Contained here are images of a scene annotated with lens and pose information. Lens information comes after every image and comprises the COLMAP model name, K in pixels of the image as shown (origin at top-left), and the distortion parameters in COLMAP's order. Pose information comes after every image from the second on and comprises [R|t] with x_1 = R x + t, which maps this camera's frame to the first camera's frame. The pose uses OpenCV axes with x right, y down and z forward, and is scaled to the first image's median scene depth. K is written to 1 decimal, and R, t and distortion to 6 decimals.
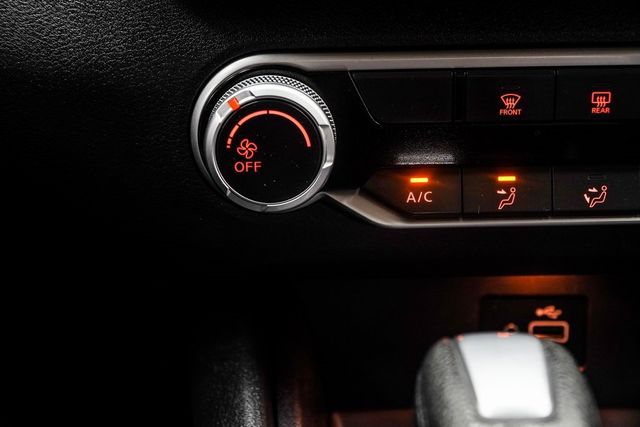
lens RADIAL K [[1092.7, 0, 319.2], [0, 1092.7, 212.5], [0, 0, 1]] dist [-0.065686, 0.000000]
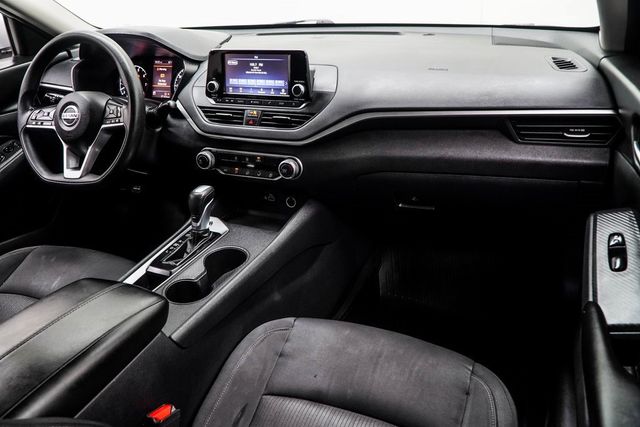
lens RADIAL K [[502.4, 0, 315.7], [0, 502.4, 220.3], [0, 0, 1]] dist [-0.008919, -0.021898]
pose [[0.918348, 0.155804, -0.363816, 1.864257], [-0.129218, 0.986912, 0.096471, -0.082854], [0.374085, -0.041583, 0.926462, -1.803274]]
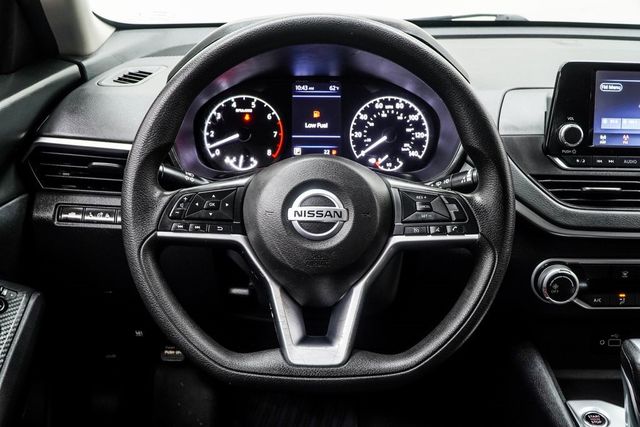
lens RADIAL K [[759.9, 0, 306.0], [0, 759.9, 209.7], [0, 0, 1]] dist [-0.037808, 0.000000]
pose [[0.999599, 0.028298, -0.001203, -0.836313], [-0.028308, 0.996694, -0.076153, -0.091796], [-0.000956, 0.076156, 0.997095, -1.401375]]
